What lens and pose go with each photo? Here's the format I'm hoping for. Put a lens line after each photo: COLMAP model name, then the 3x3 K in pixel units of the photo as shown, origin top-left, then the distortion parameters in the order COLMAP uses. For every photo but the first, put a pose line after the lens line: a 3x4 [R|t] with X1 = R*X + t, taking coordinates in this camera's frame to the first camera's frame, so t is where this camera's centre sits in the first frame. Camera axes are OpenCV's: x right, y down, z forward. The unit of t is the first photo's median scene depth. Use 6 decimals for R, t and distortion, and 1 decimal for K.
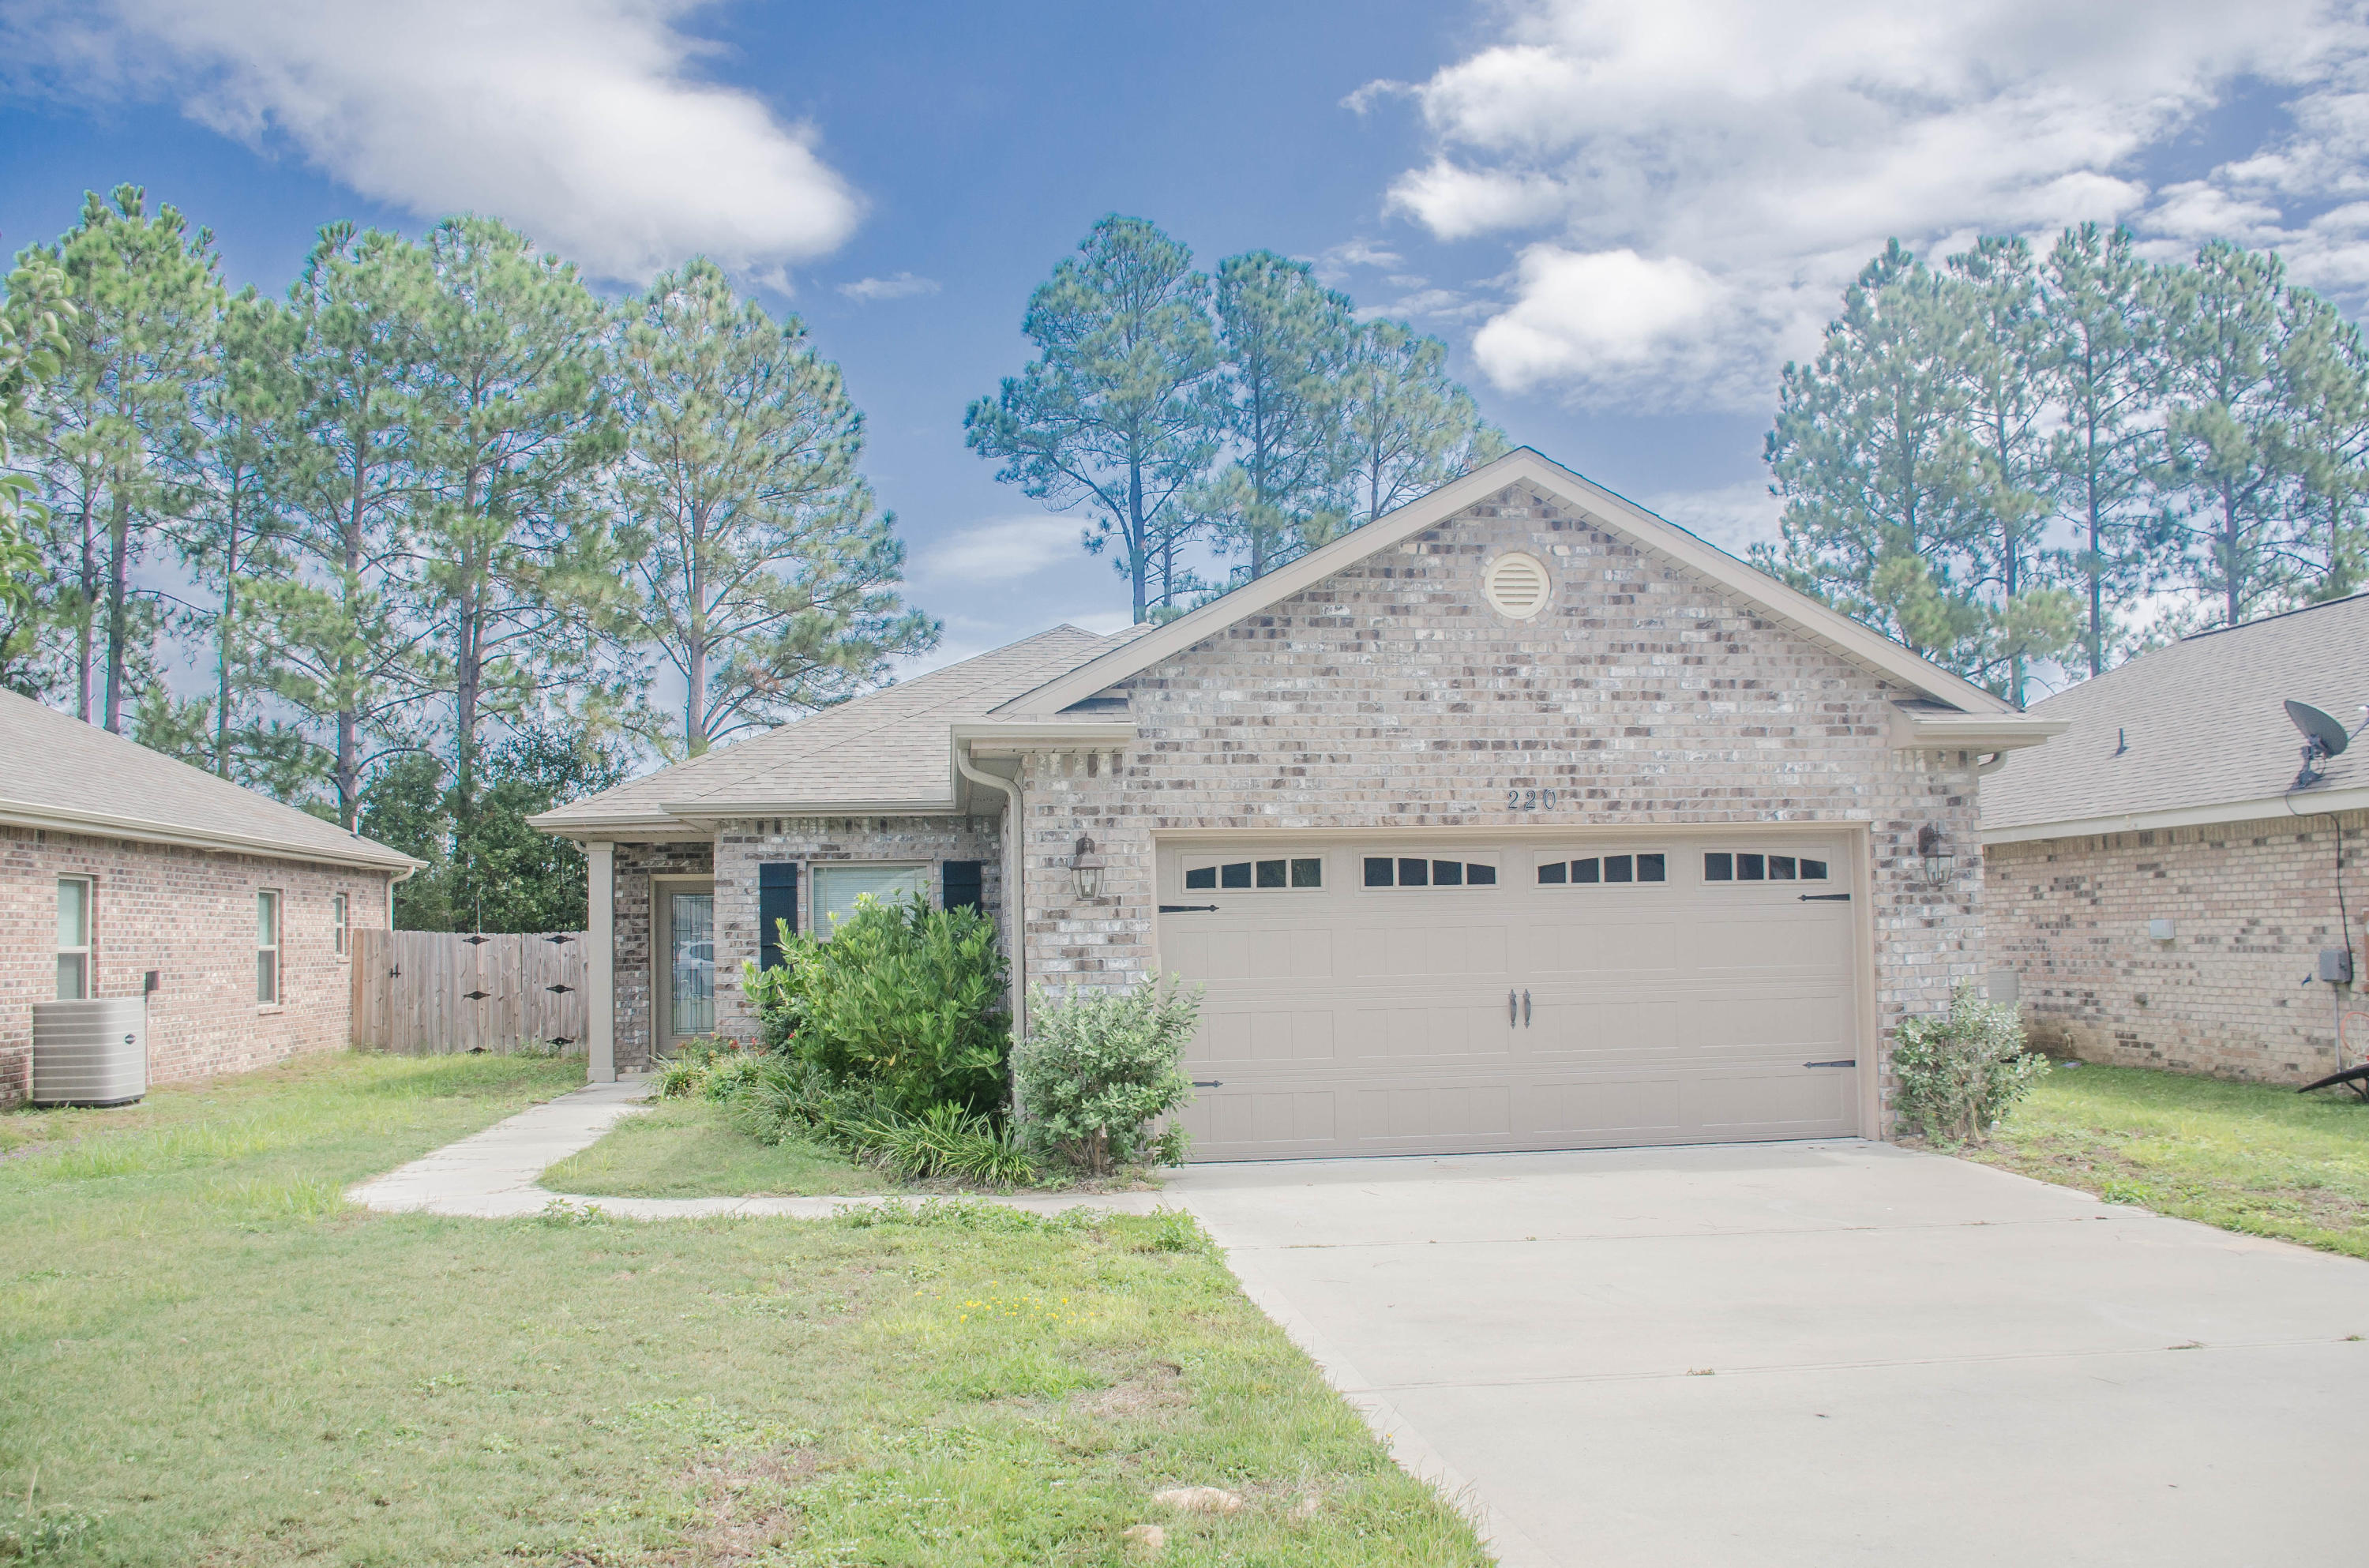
lens RADIAL K [[1866.4, 0, 1176.4], [0, 1866.4, 808.9], [0, 0, 1]] dist [-0.153137, 0.095474]
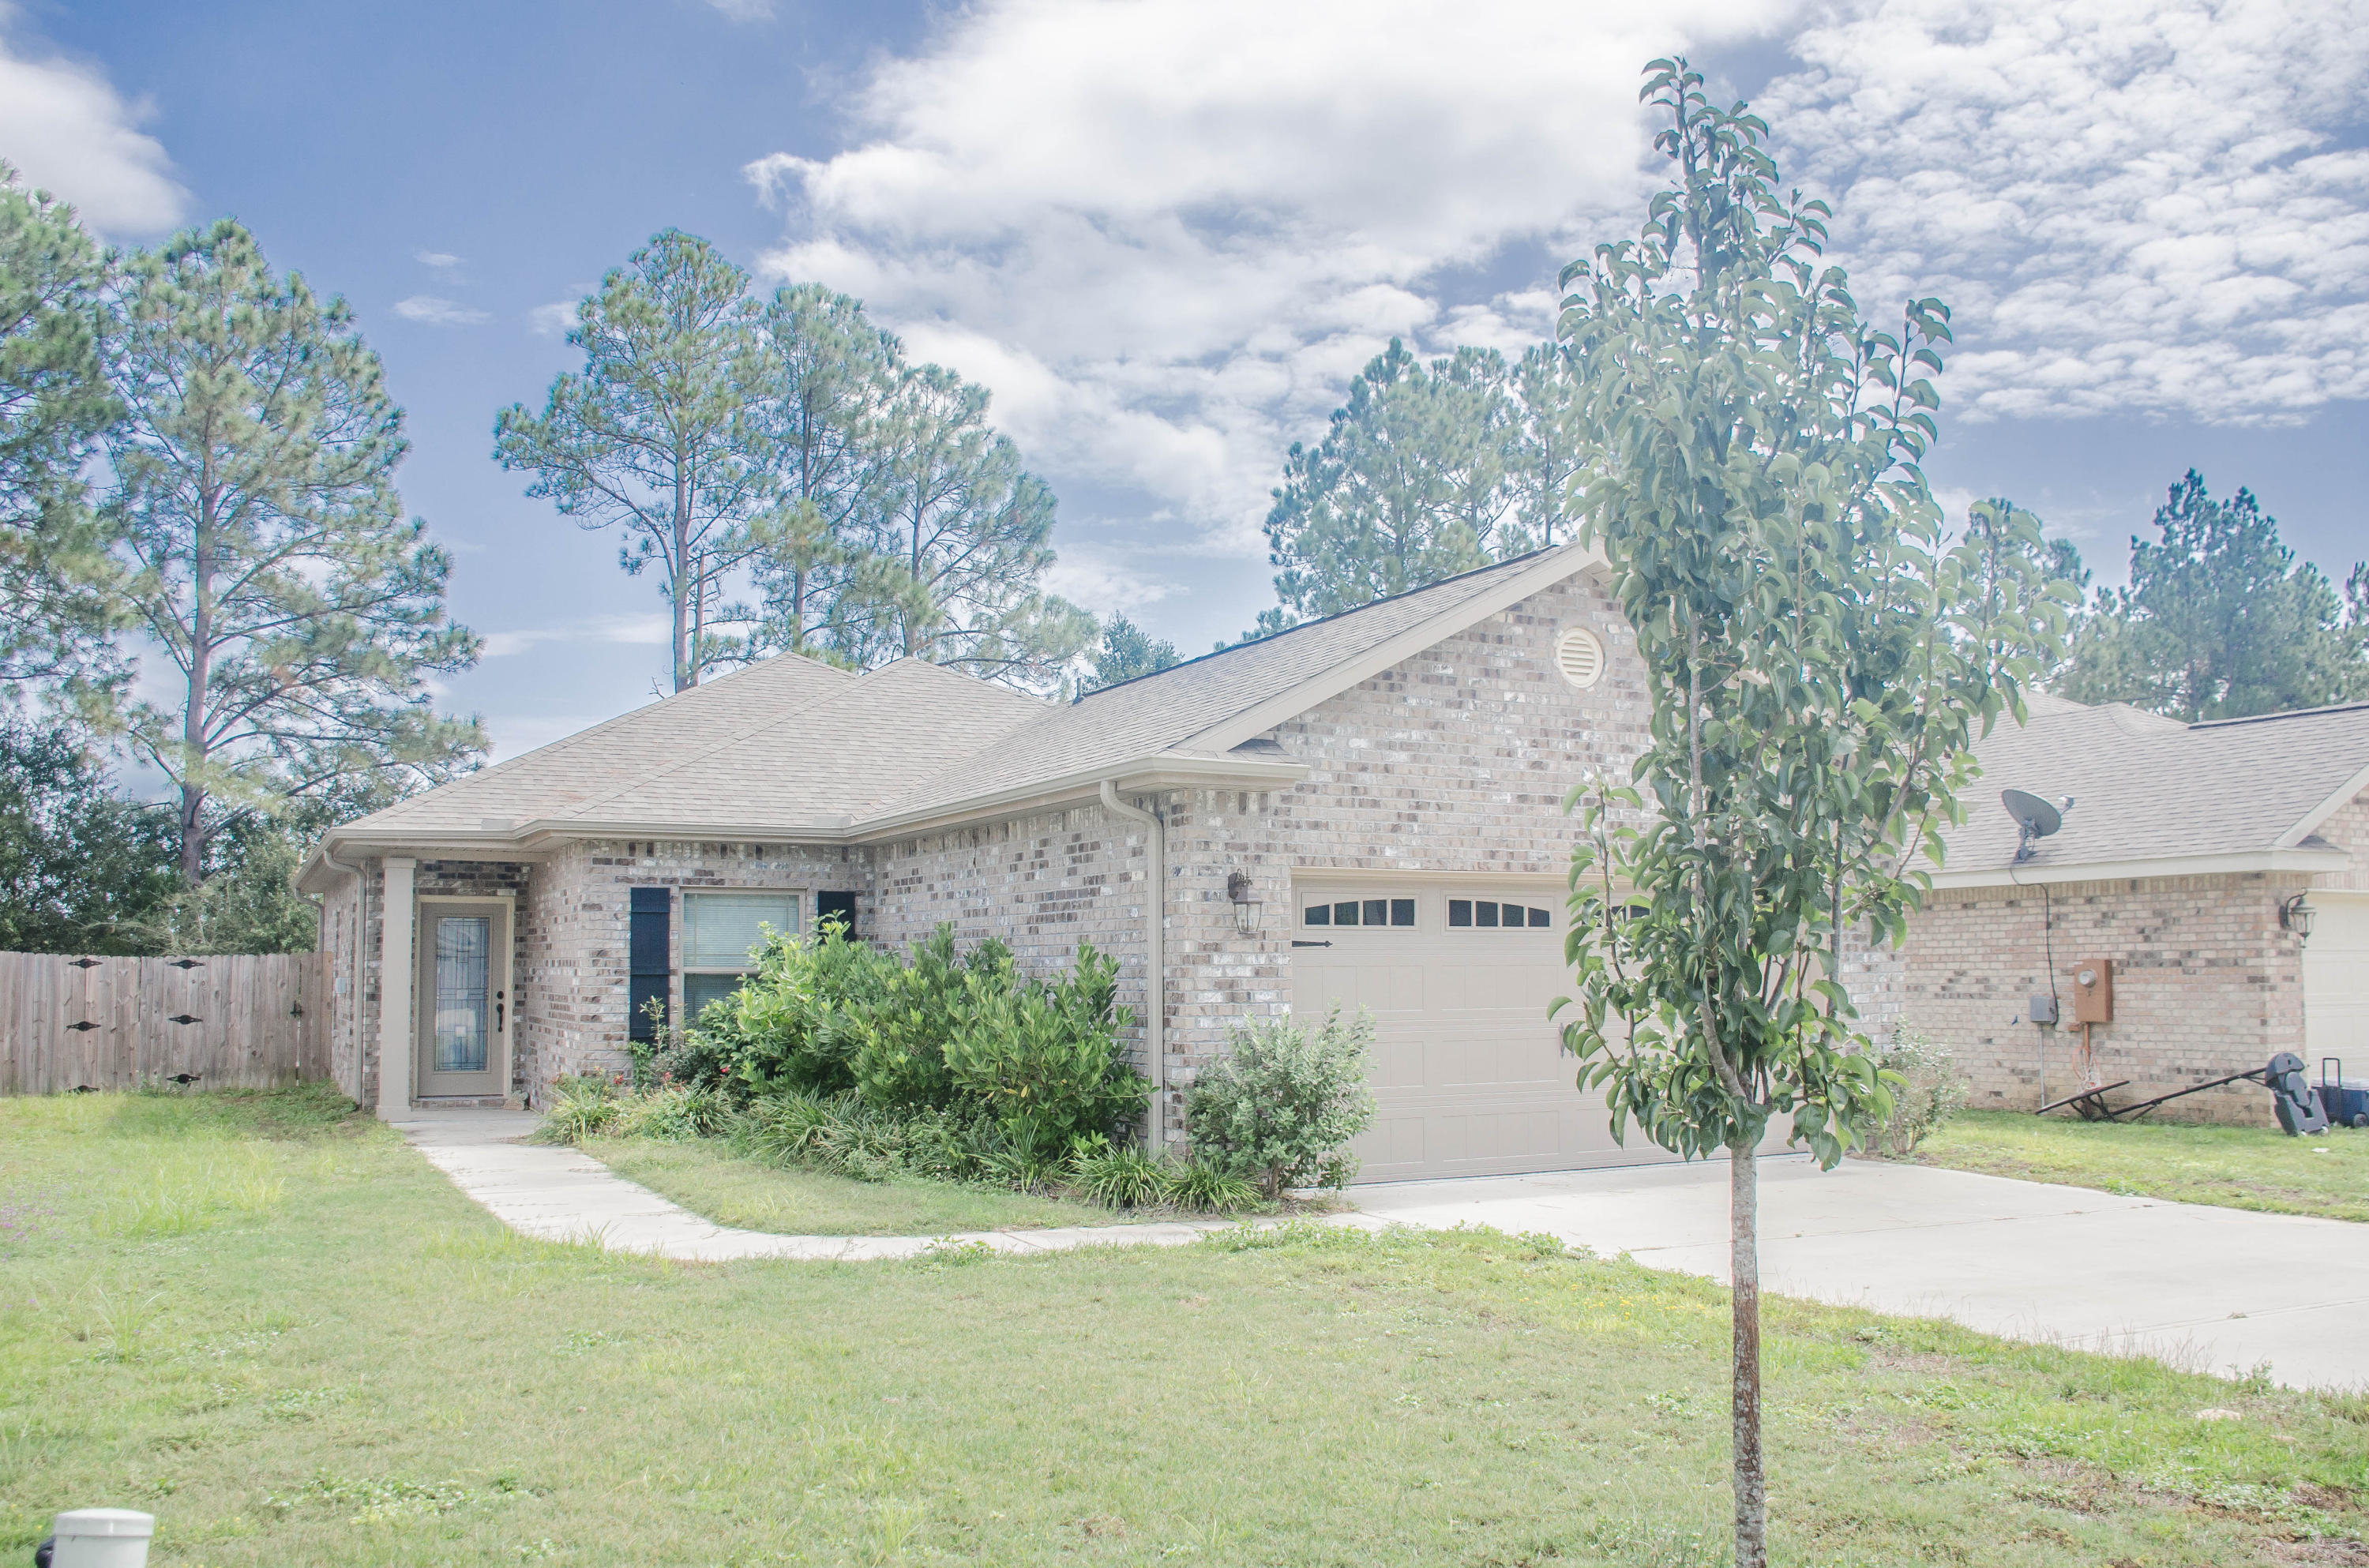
lens RADIAL K [[1866.4, 0, 1176.4], [0, 1866.4, 808.9], [0, 0, 1]] dist [-0.153137, 0.095474]
pose [[0.943562, 0.042967, 0.328396, -0.313021], [-0.035139, 0.998940, -0.029739, 0.008793], [-0.329326, 0.016521, 0.944072, 0.027227]]
